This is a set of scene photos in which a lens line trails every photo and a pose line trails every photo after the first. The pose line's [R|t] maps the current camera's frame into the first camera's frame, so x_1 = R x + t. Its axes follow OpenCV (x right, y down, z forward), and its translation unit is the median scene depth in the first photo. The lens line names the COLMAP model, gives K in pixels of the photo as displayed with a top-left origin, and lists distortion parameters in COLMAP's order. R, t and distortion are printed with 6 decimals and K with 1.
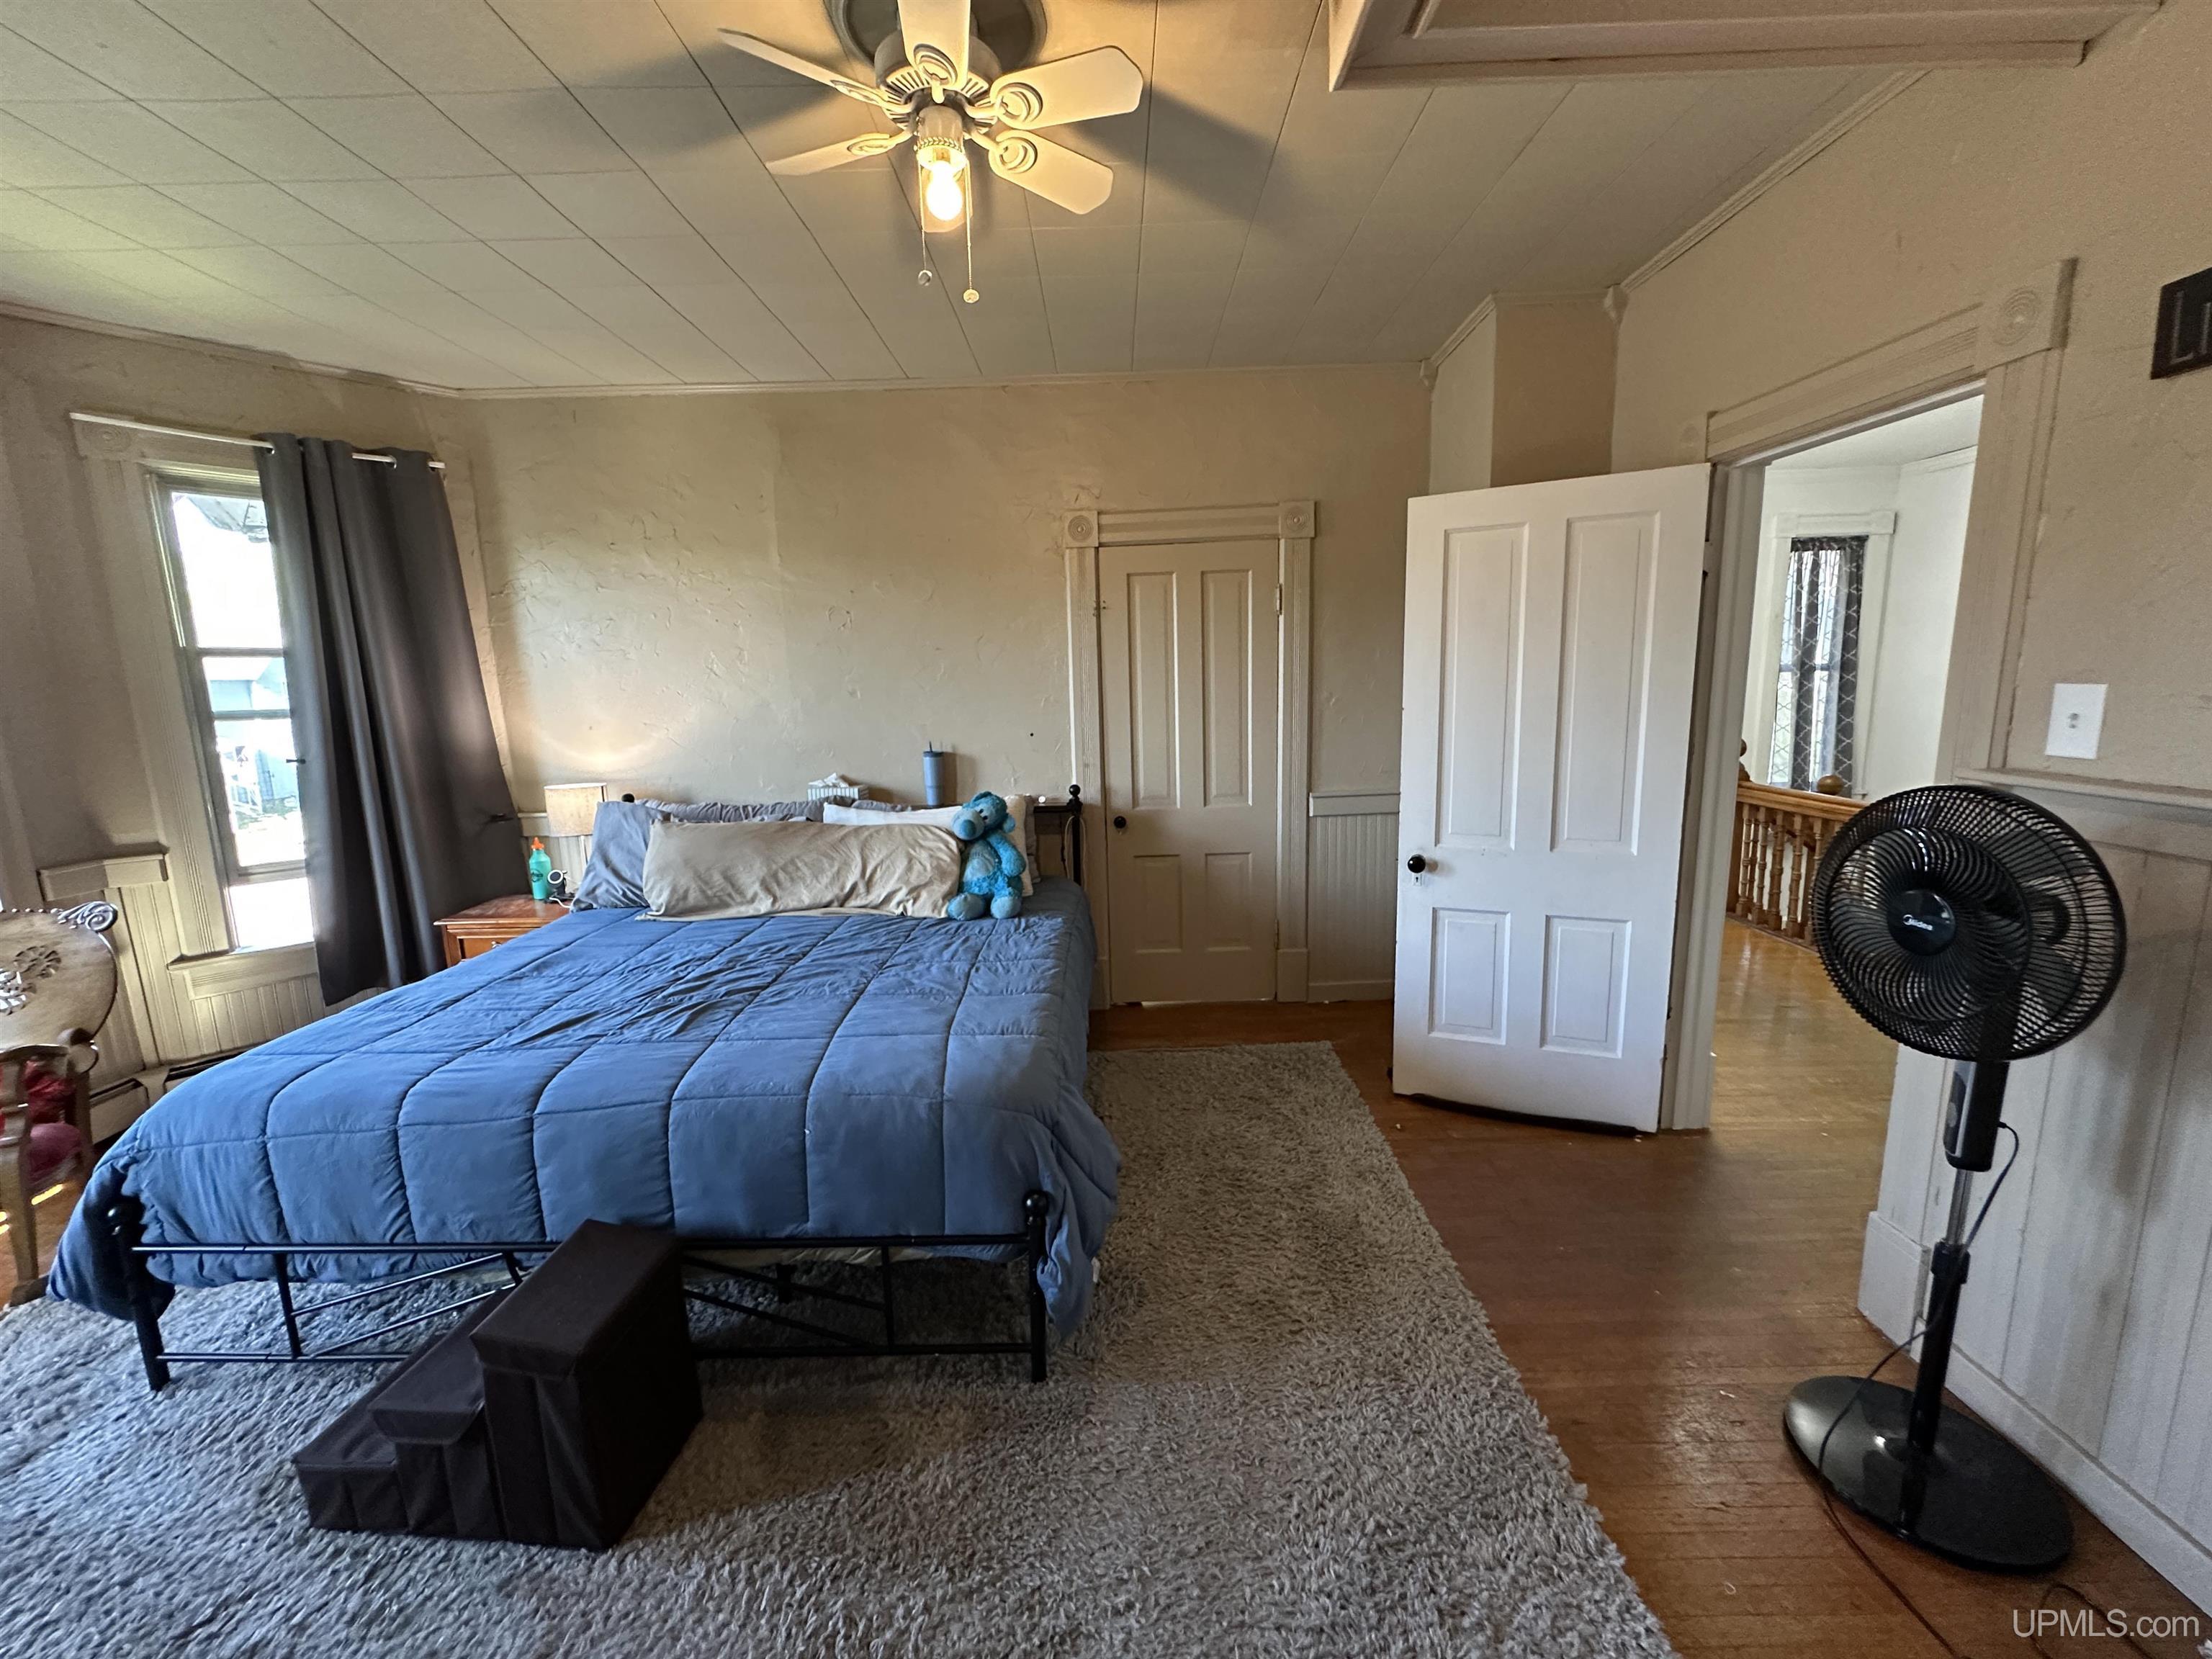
lens RADIAL K [[882.6, 0, 1104.7], [0, 882.6, 827.6], [0, 0, 1]] dist [-0.000459, 0.000127]
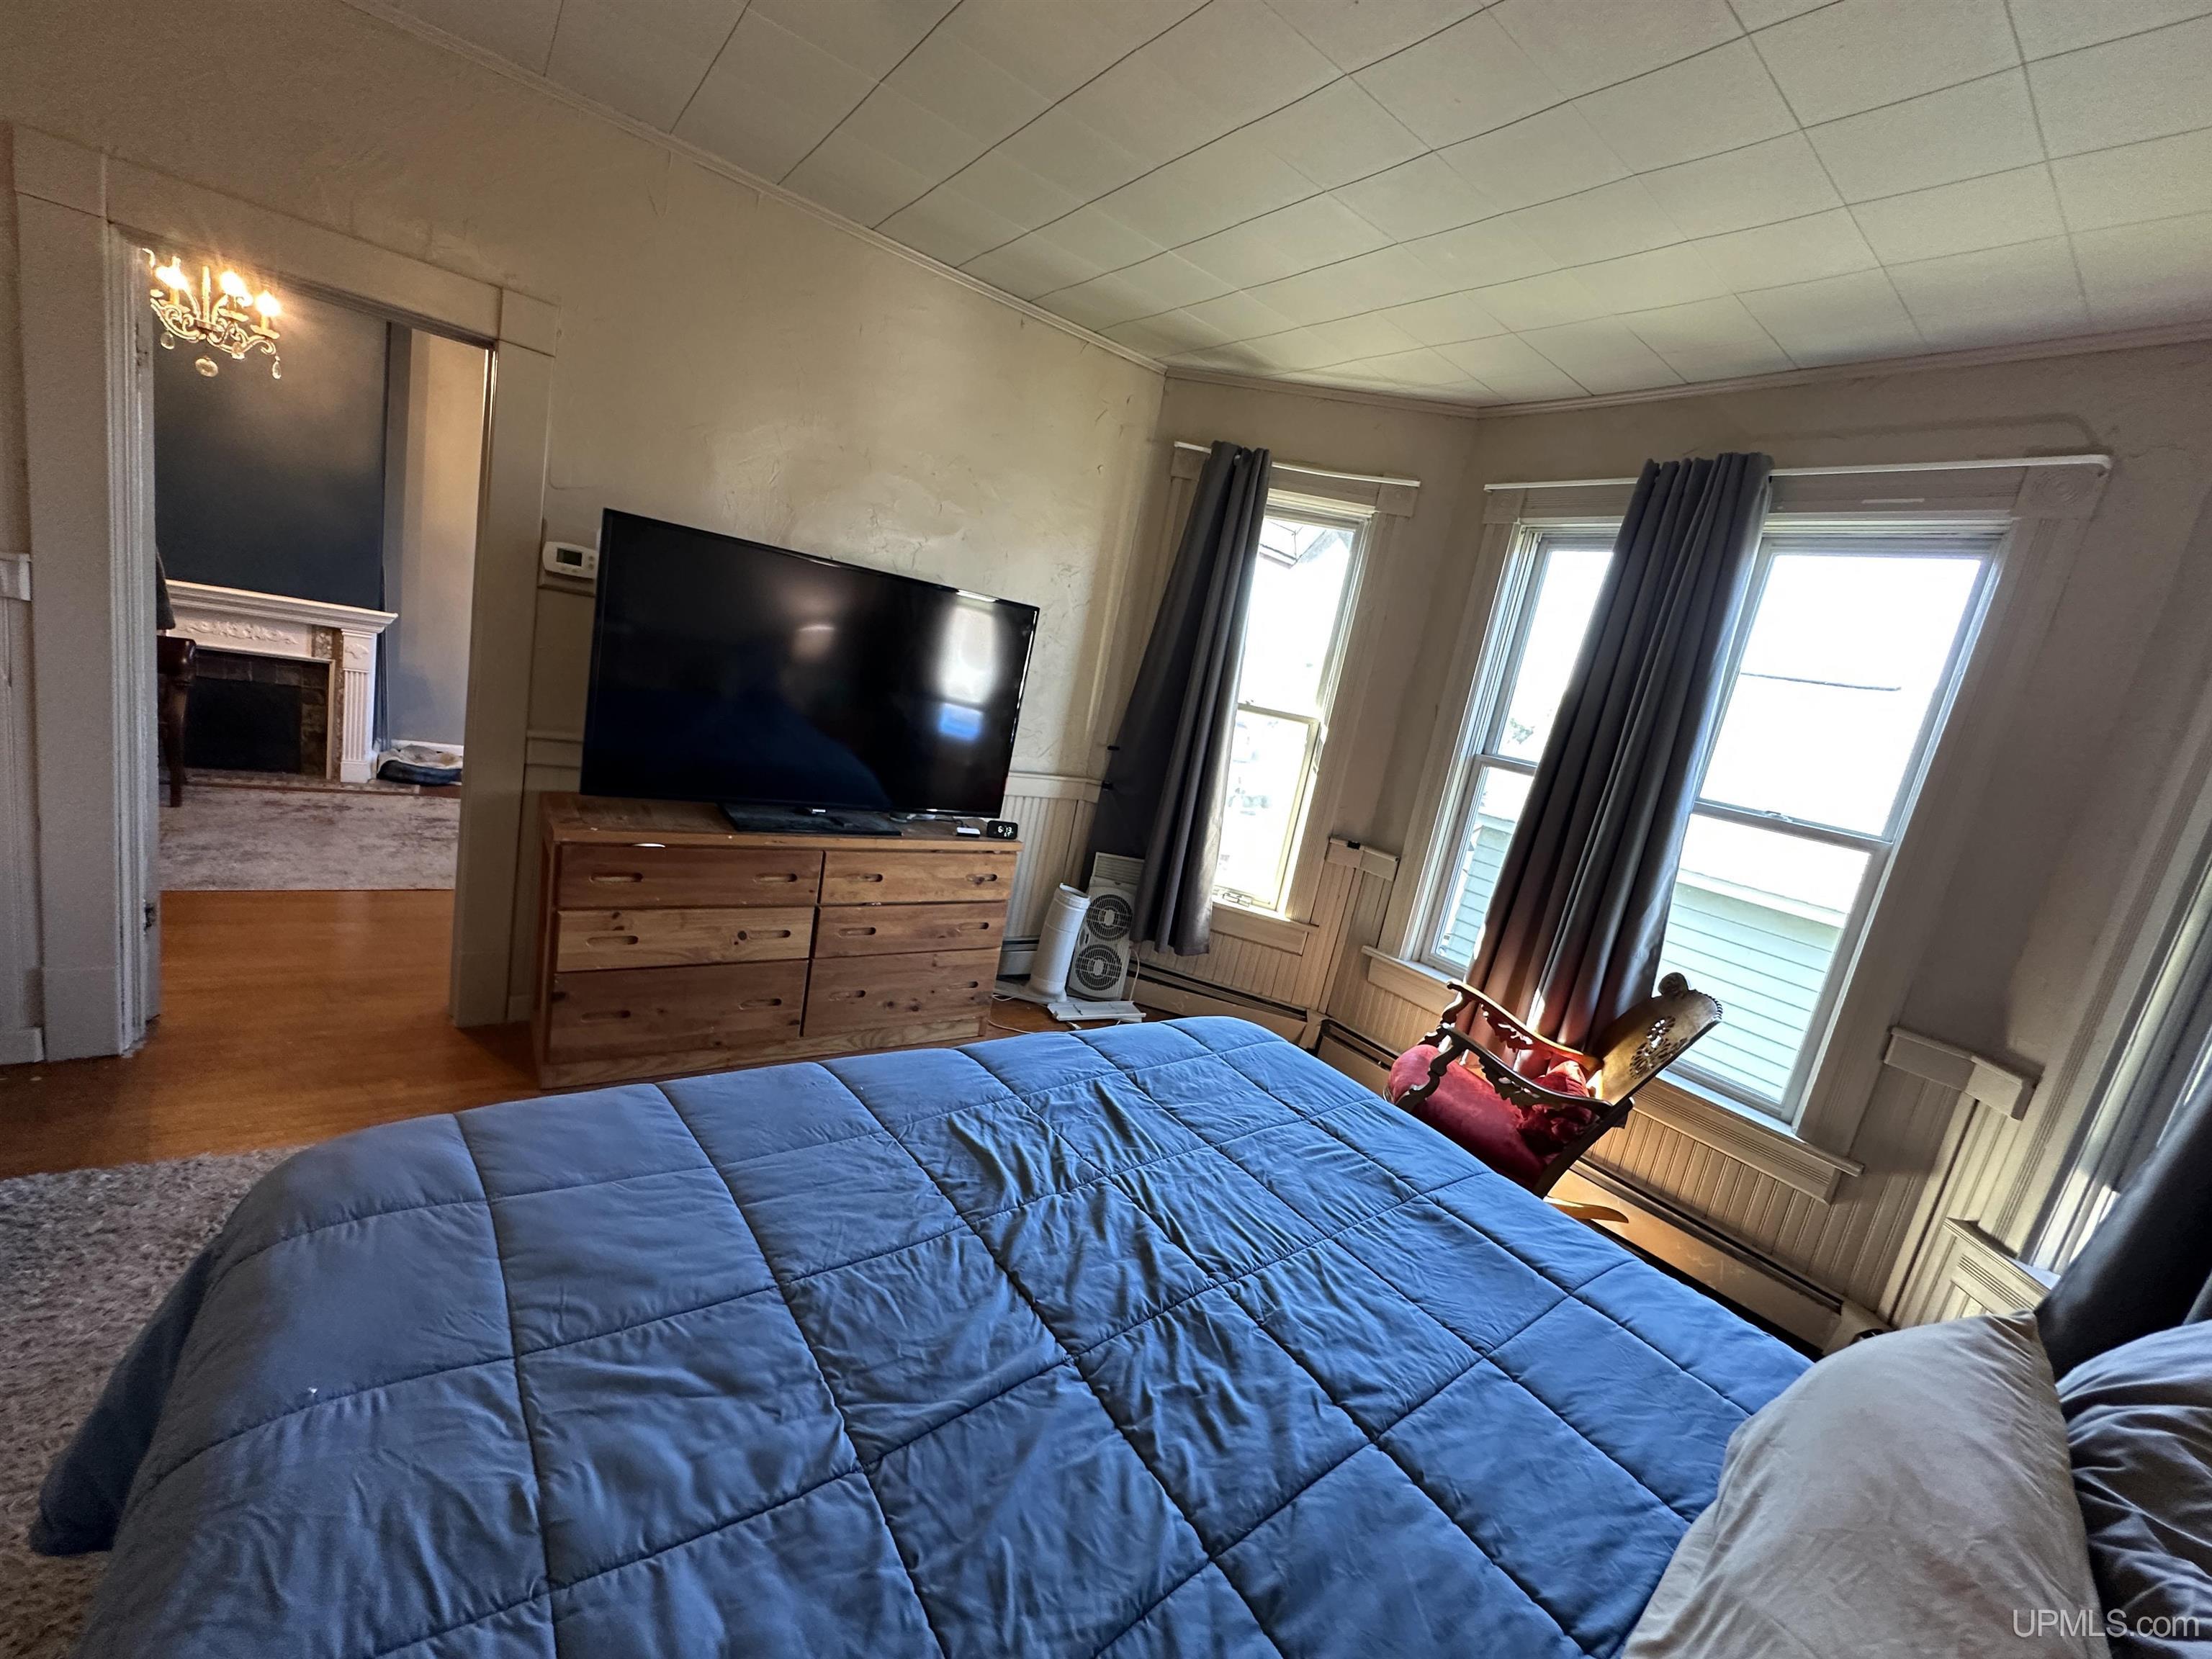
lens RADIAL K [[882.6, 0, 1106.8], [0, 882.6, 829.0], [0, 0, 1]] dist [-0.000459, 0.000127]
pose [[-0.786502, -0.013879, -0.617432, -0.112500], [-0.269868, 0.906972, 0.323377, -0.215459], [0.555506, 0.420962, -0.717080, 1.246977]]
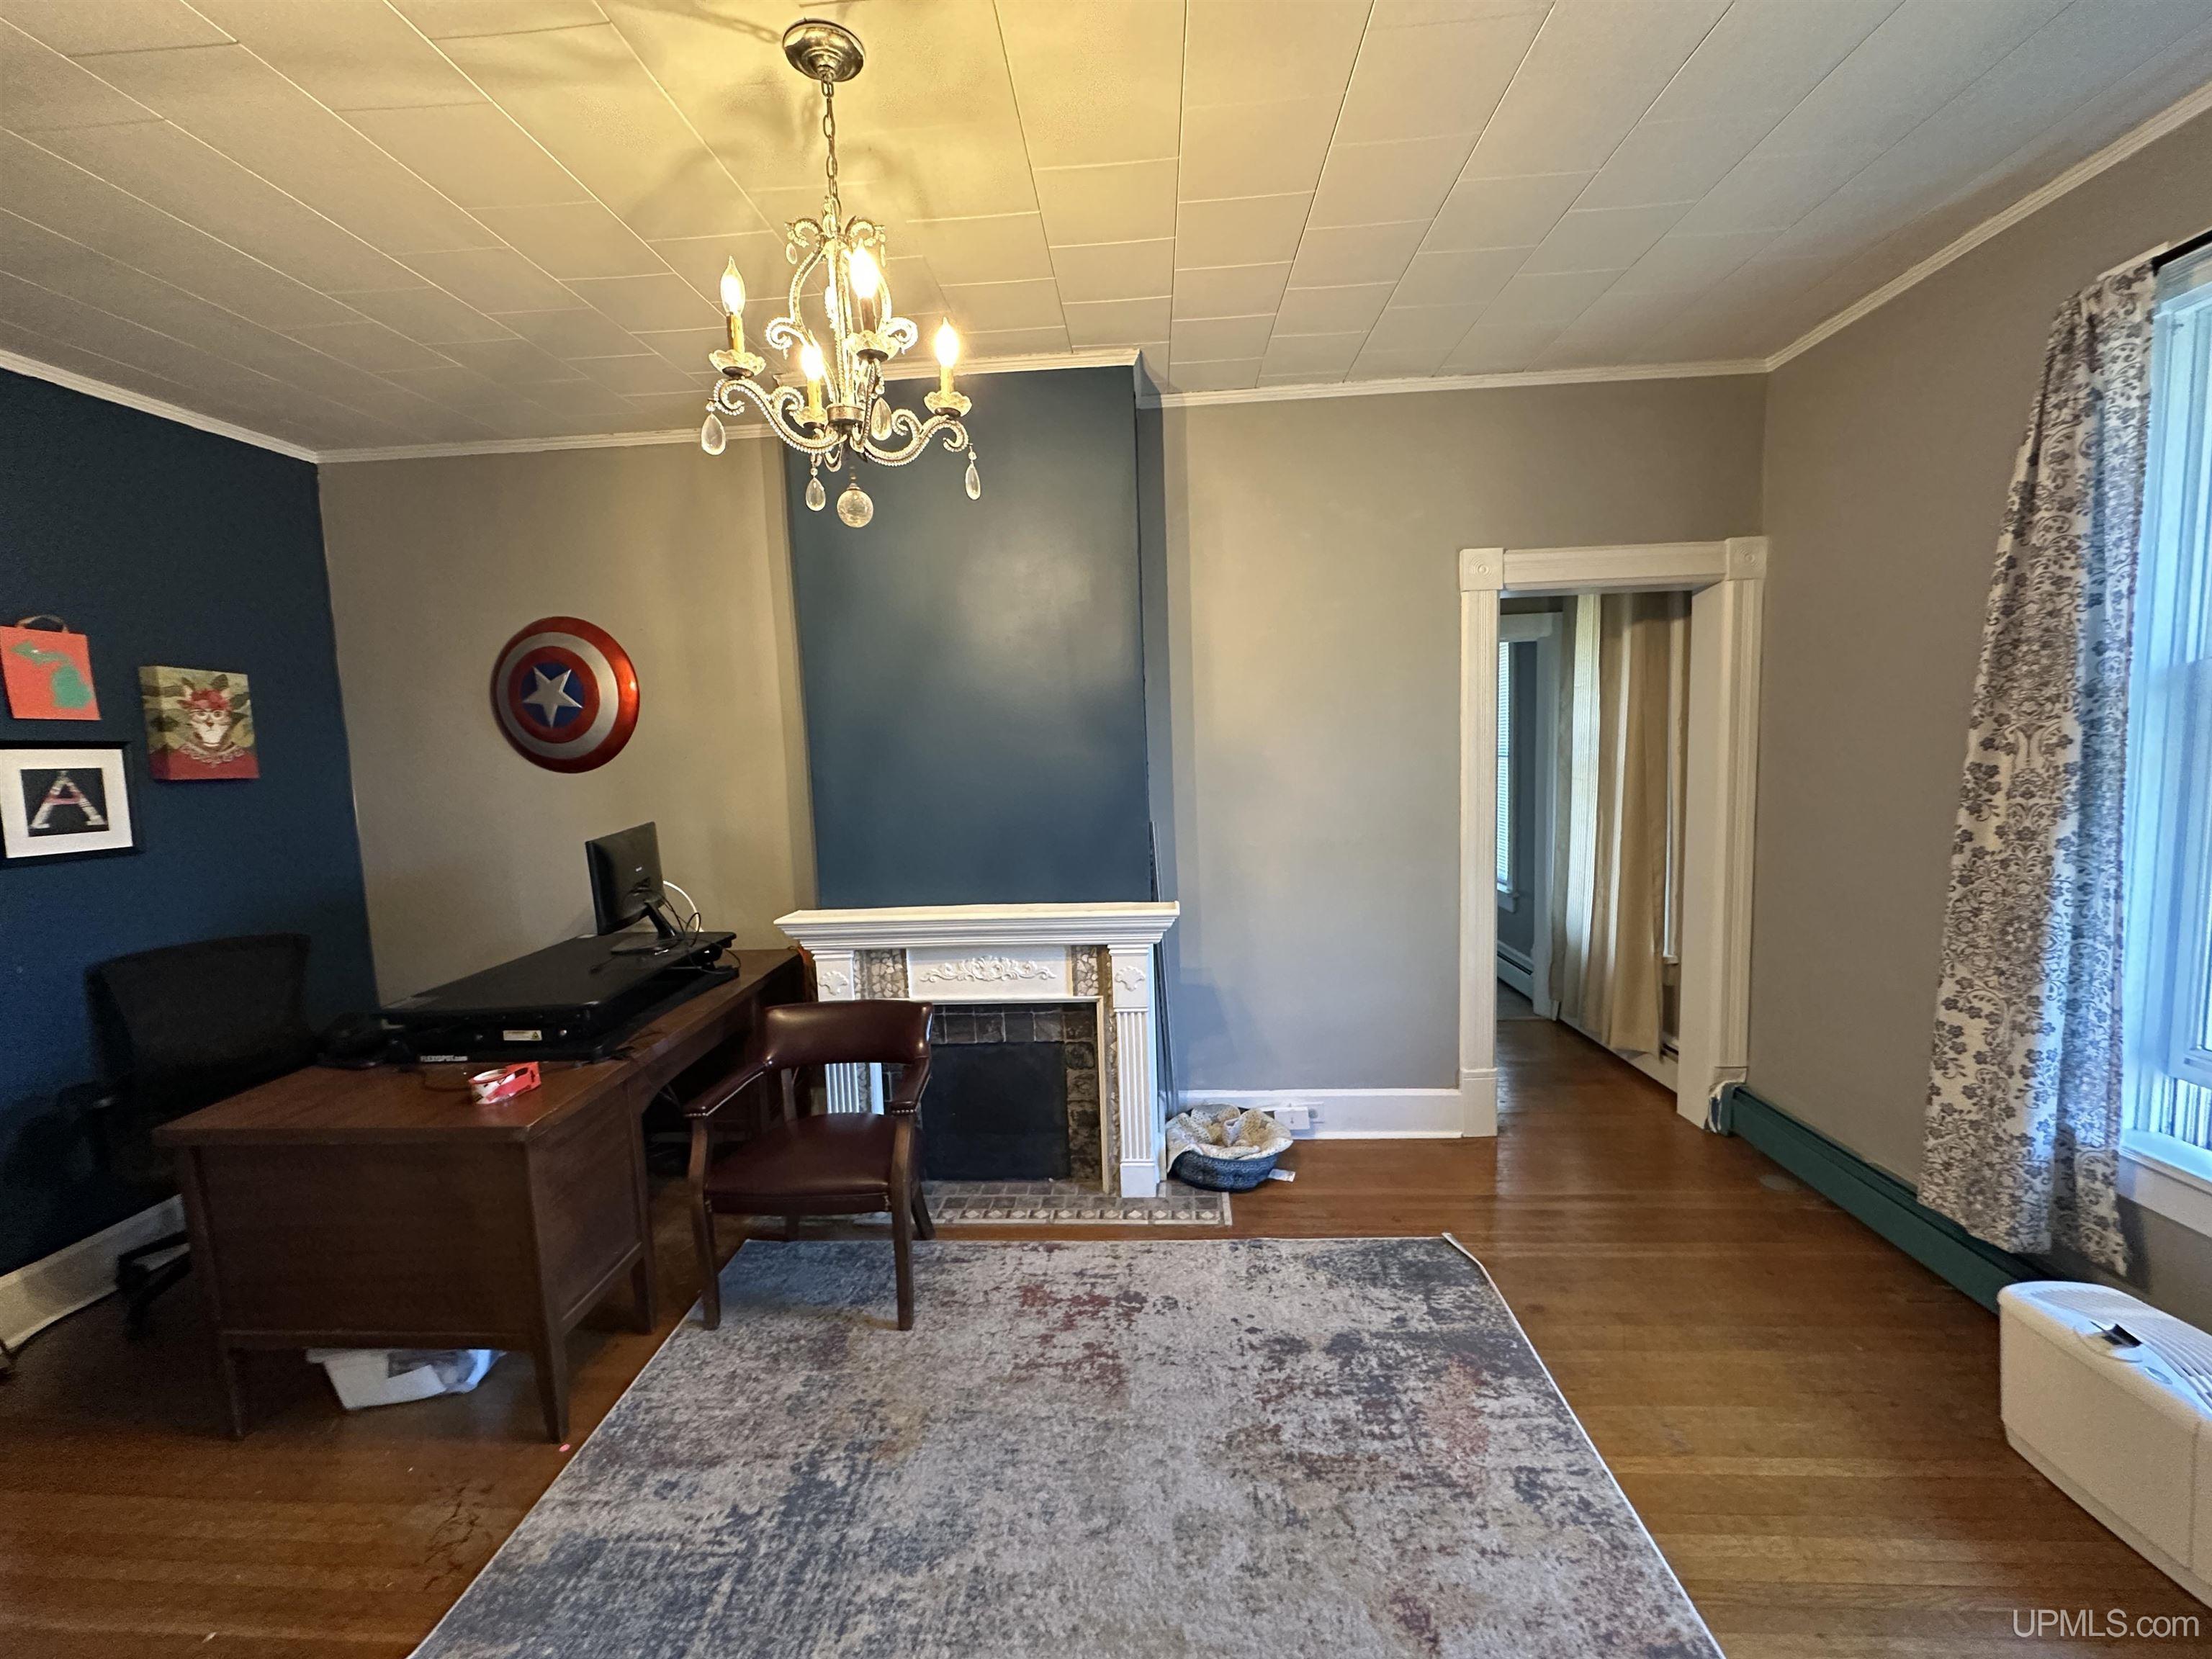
lens RADIAL K [[882.6, 0, 1101.2], [0, 882.6, 827.6], [0, 0, 1]] dist [-0.000459, 0.000127]
pose [[-0.997416, 0.053052, 0.048447, -0.068034], [0.063881, 0.963457, 0.260132, -0.078052], [-0.032876, 0.262555, -0.964357, 0.414377]]
